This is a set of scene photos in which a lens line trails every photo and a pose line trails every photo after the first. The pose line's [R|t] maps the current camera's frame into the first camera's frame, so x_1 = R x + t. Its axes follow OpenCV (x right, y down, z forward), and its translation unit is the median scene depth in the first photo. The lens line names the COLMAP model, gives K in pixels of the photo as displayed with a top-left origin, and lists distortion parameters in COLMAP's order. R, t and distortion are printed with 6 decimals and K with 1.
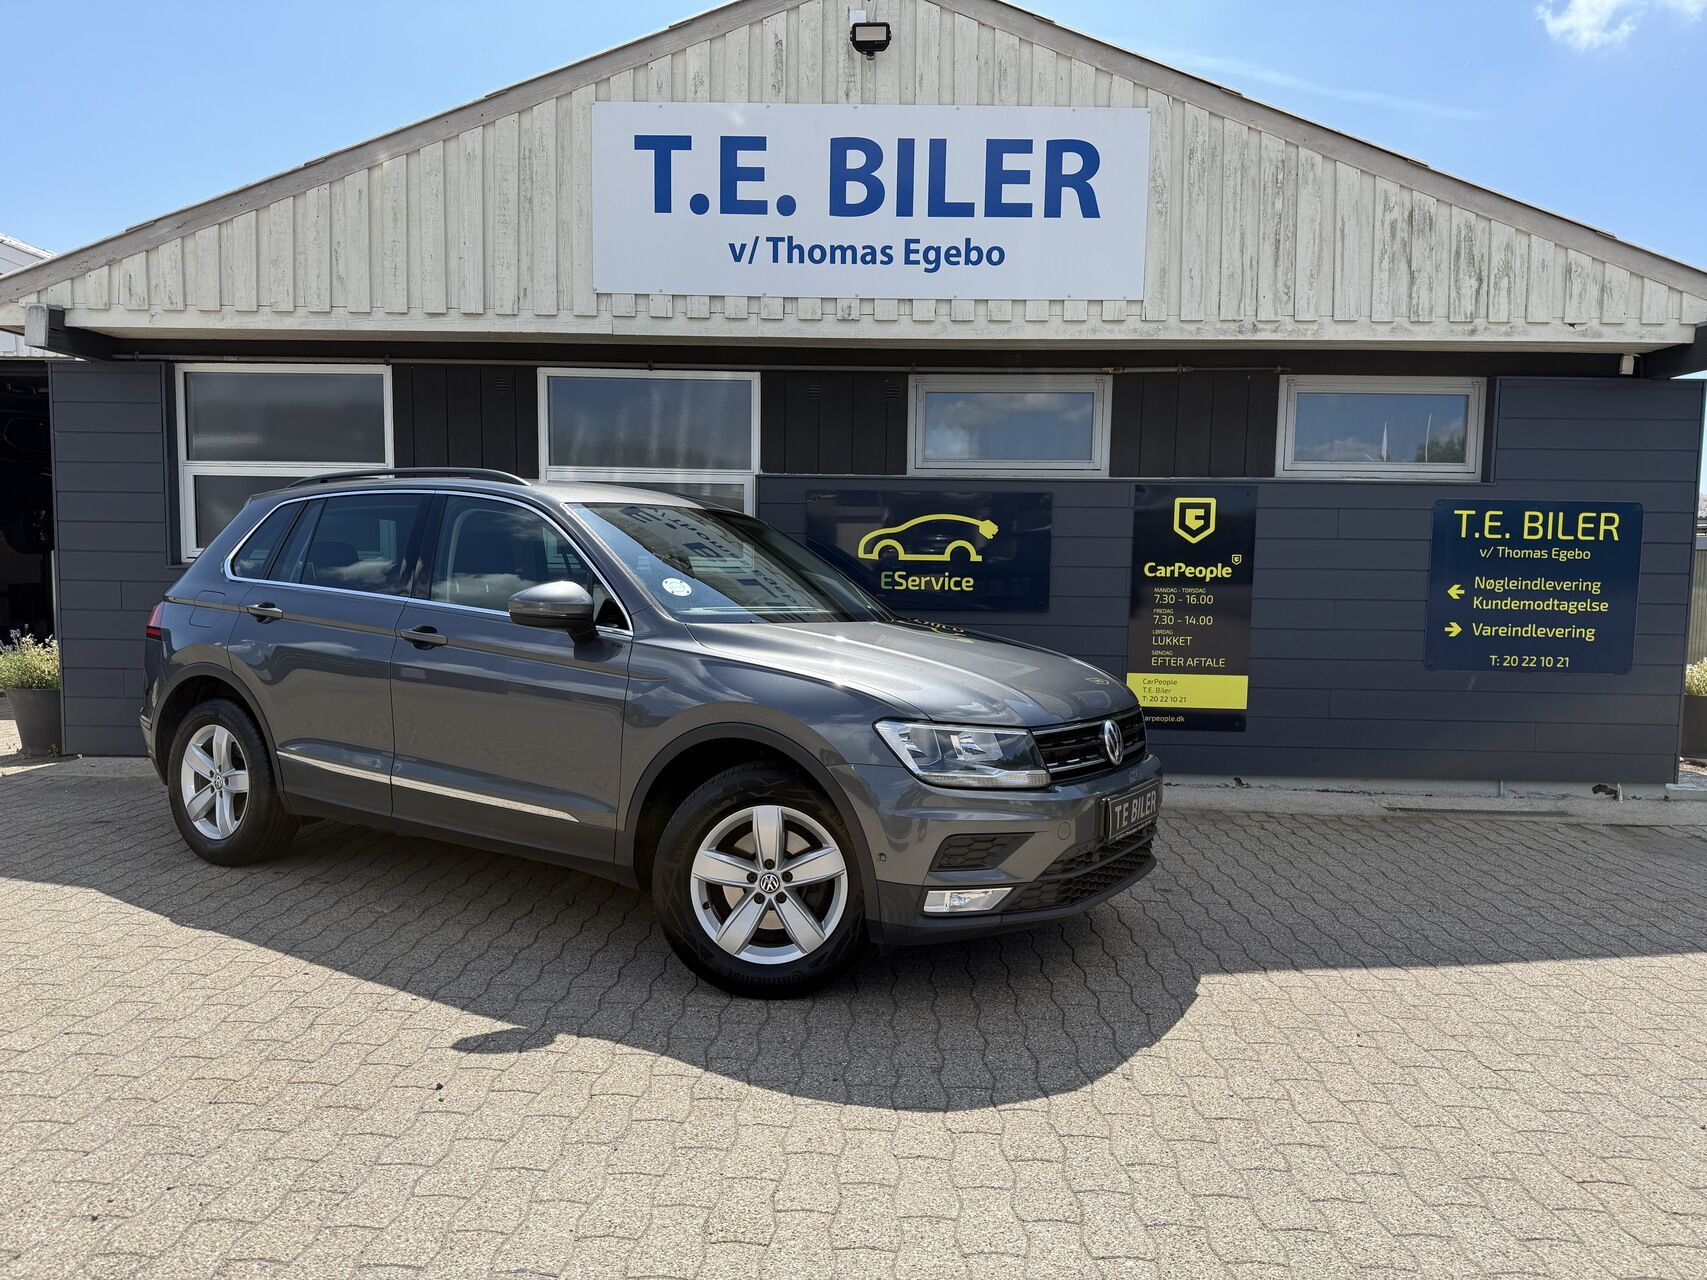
lens RADIAL K [[1195.9, 0, 852.6], [0, 1195.9, 656.8], [0, 0, 1]] dist [0.026739, -0.030341]
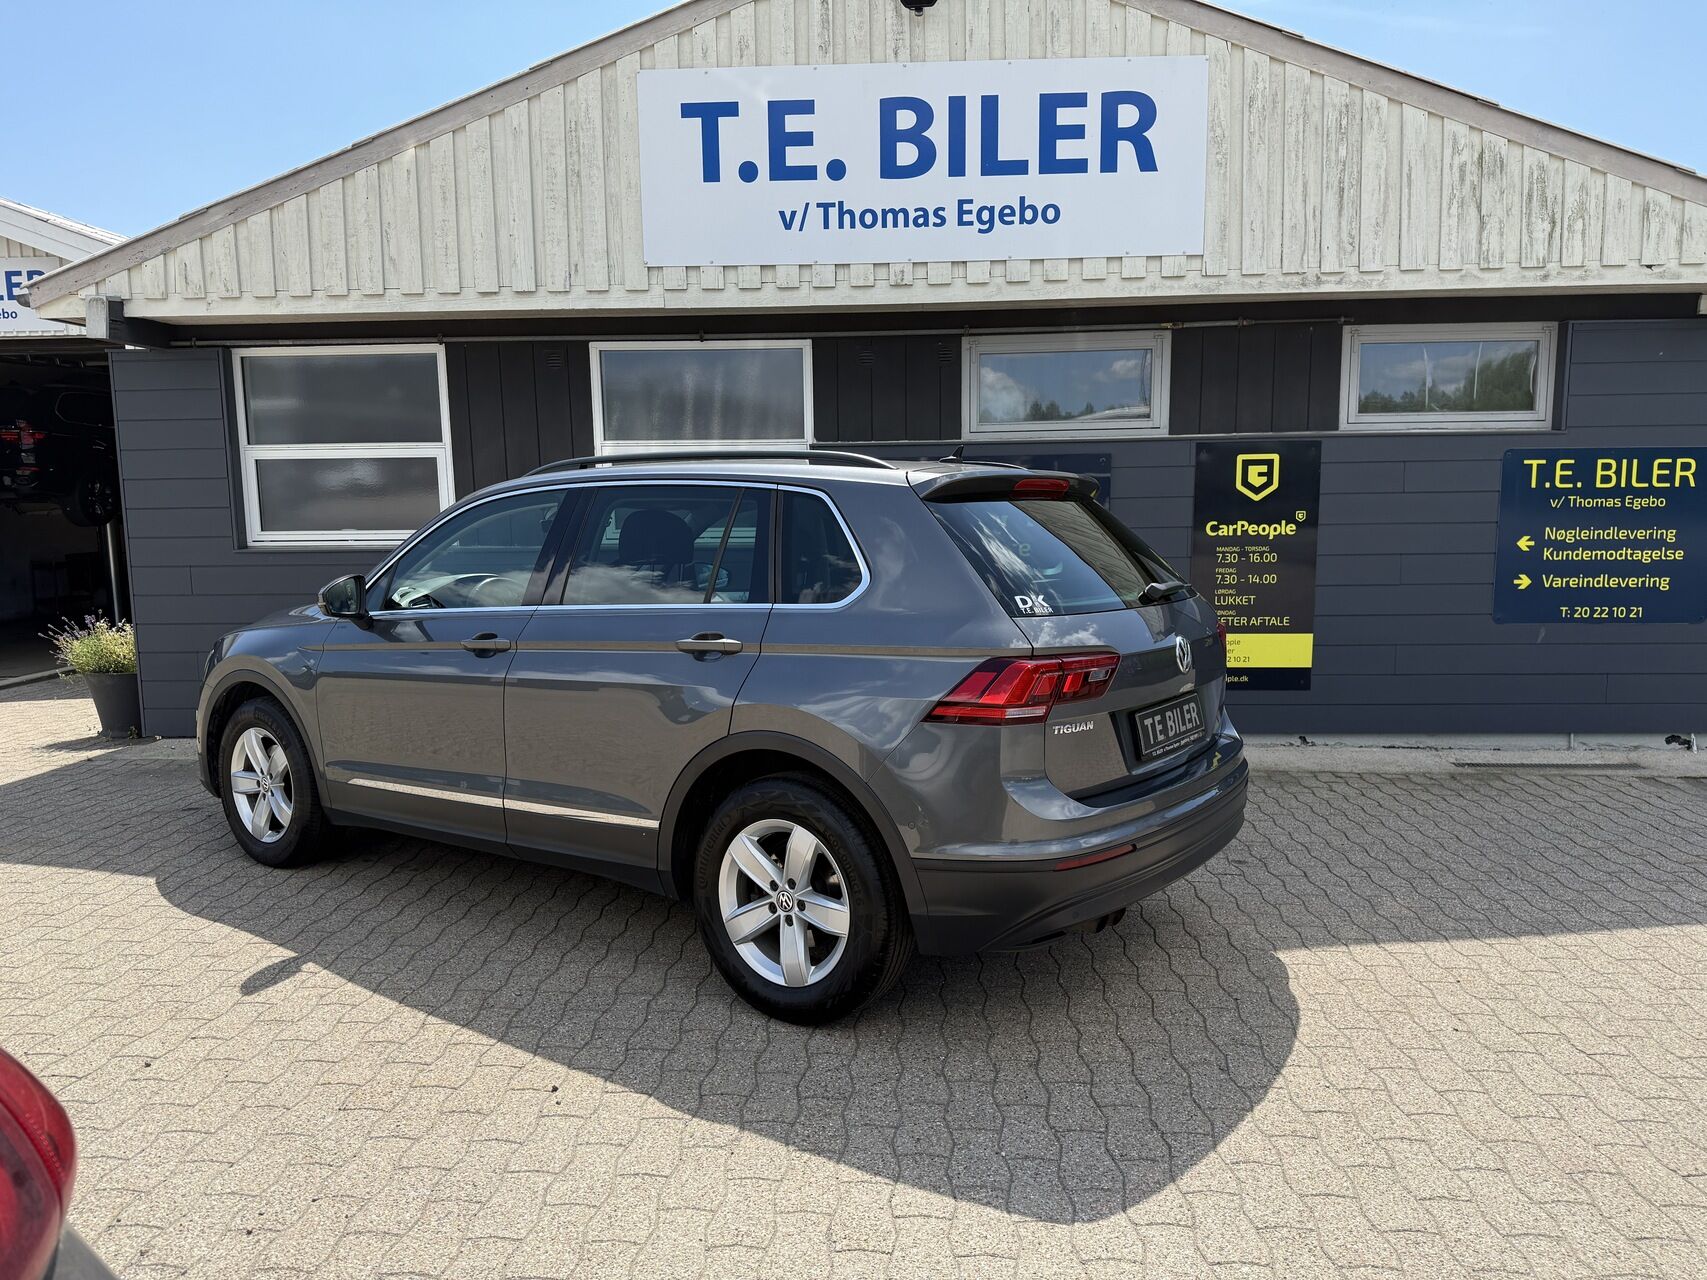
lens RADIAL K [[1195.9, 0, 852.1], [0, 1195.9, 654.7], [0, 0, 1]] dist [0.026739, -0.030341]
pose [[0.999218, -0.024113, -0.031348, -0.021243], [0.025648, 0.998443, 0.049526, -0.027713], [0.030105, -0.050291, 0.998281, -0.003180]]
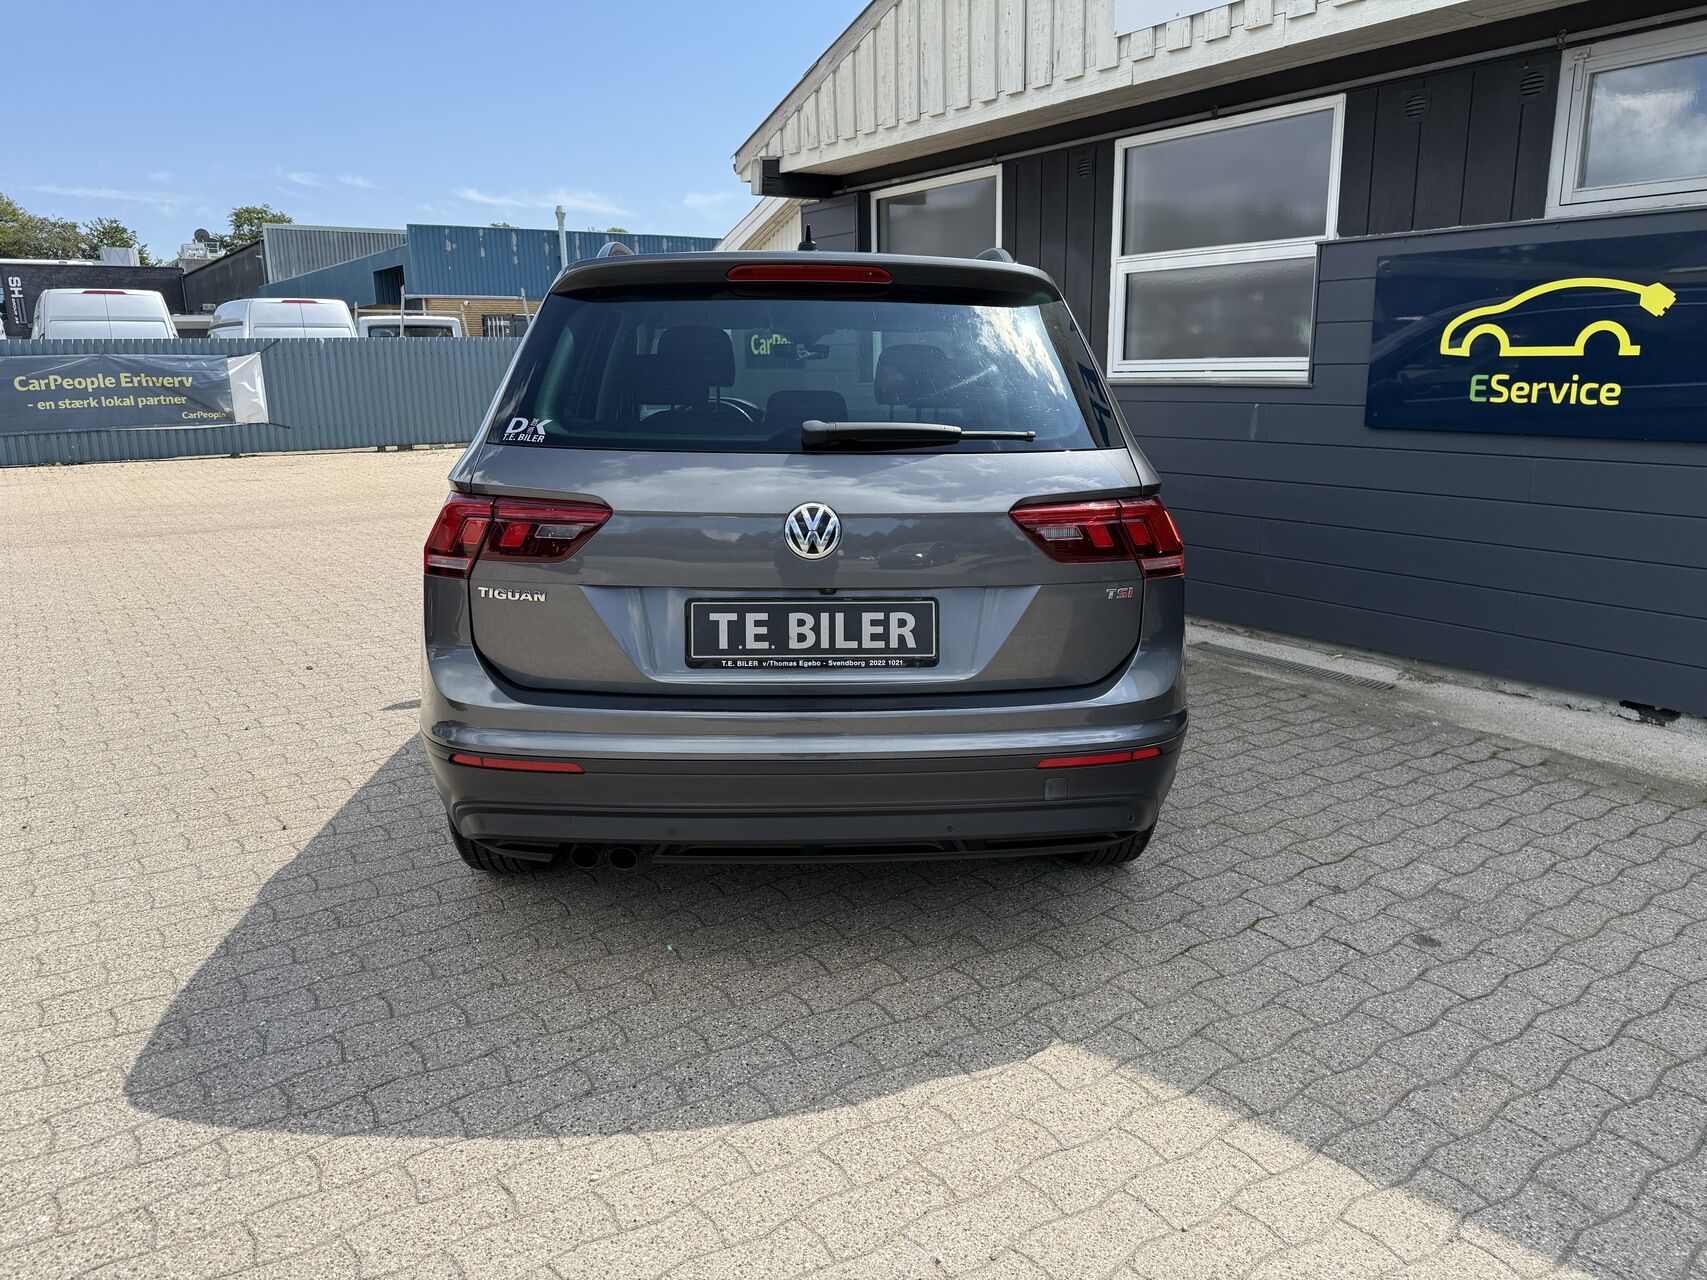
lens RADIAL K [[1195.9, 0, 848.6], [0, 1195.9, 642.6], [0, 0, 1]] dist [0.026739, -0.030341]
pose [[0.589359, 0.163098, -0.791237, 0.415605], [-0.043295, 0.984378, 0.170662, -0.025647], [0.806711, -0.066324, 0.587213, 0.345904]]
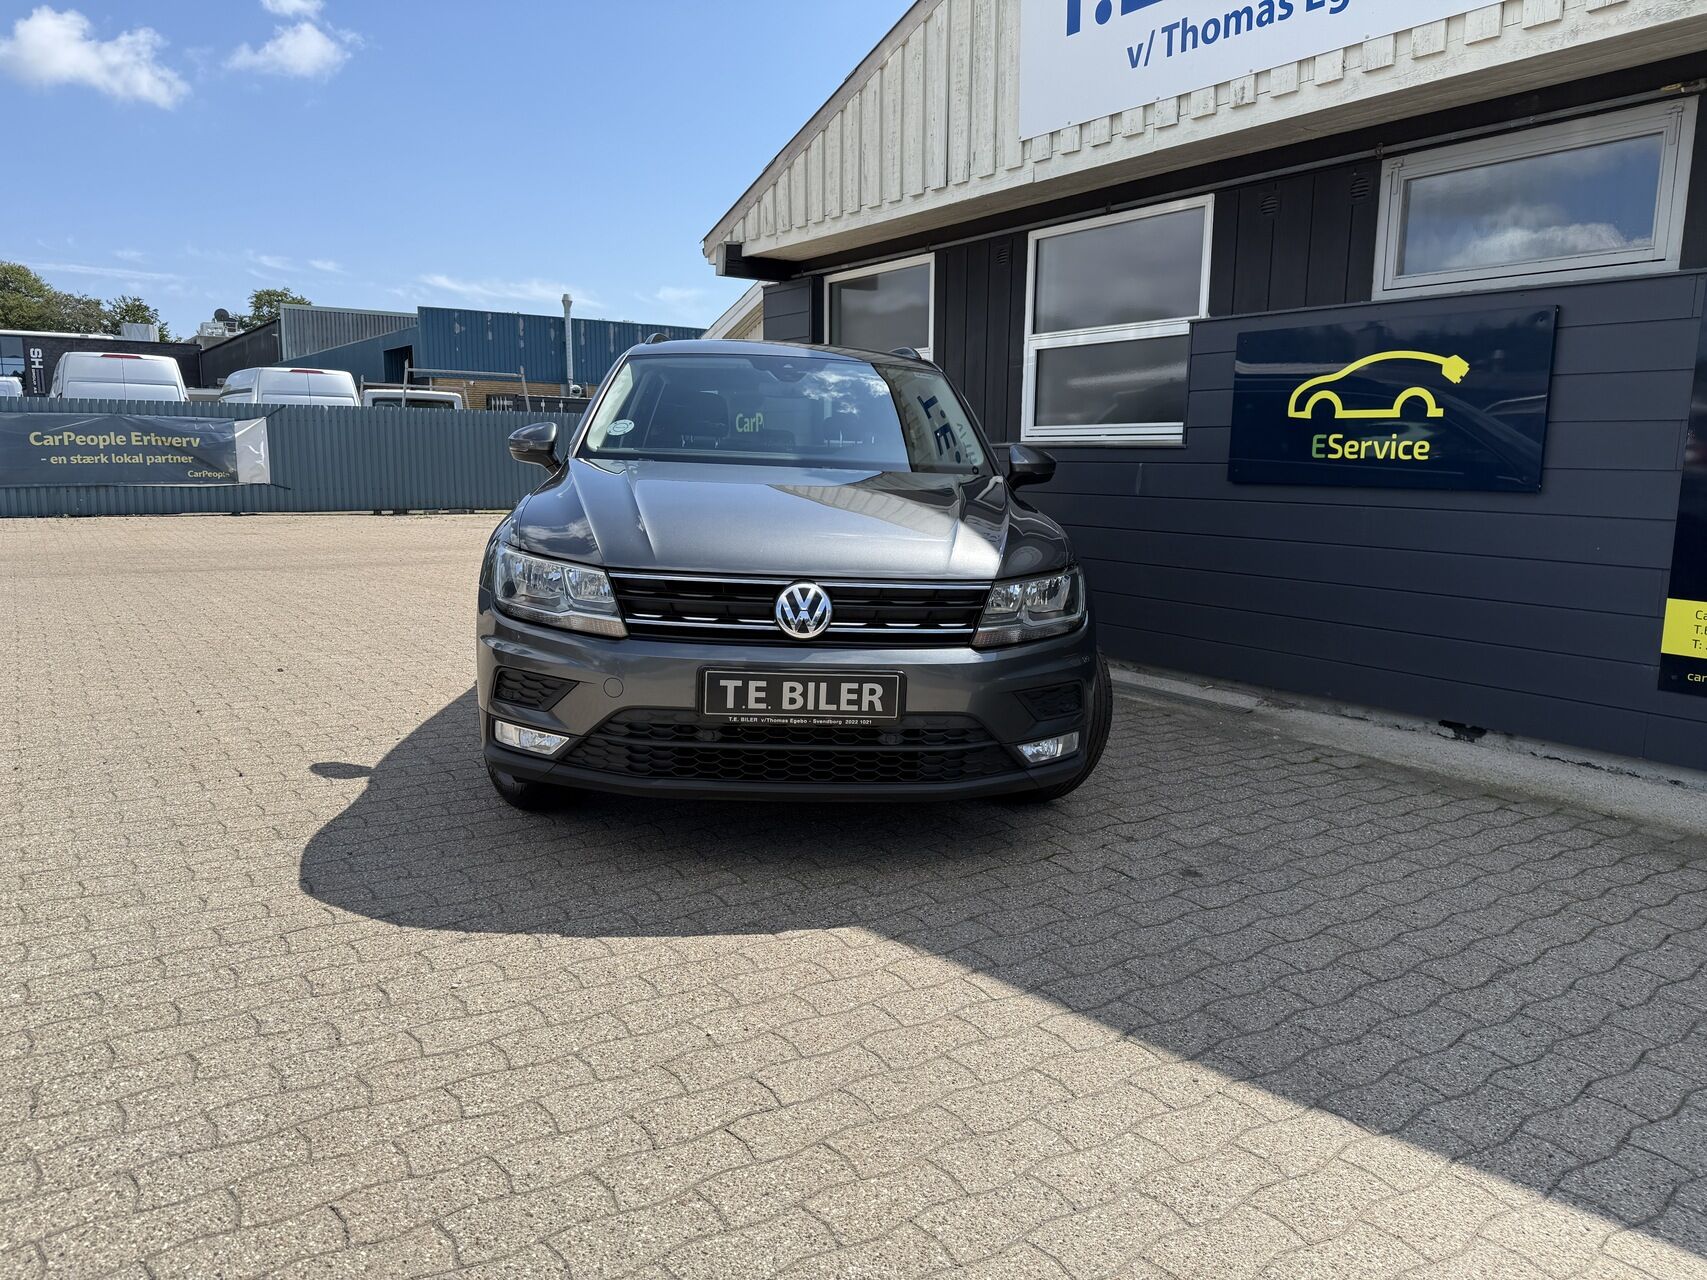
lens RADIAL K [[1195.9, 0, 847.4], [0, 1195.9, 644.3], [0, 0, 1]] dist [0.026739, -0.030341]
pose [[0.586839, 0.120134, -0.800742, 0.531270], [-0.070726, 0.992758, 0.097109, 0.009423], [0.806609, -0.000354, 0.591086, 0.337850]]
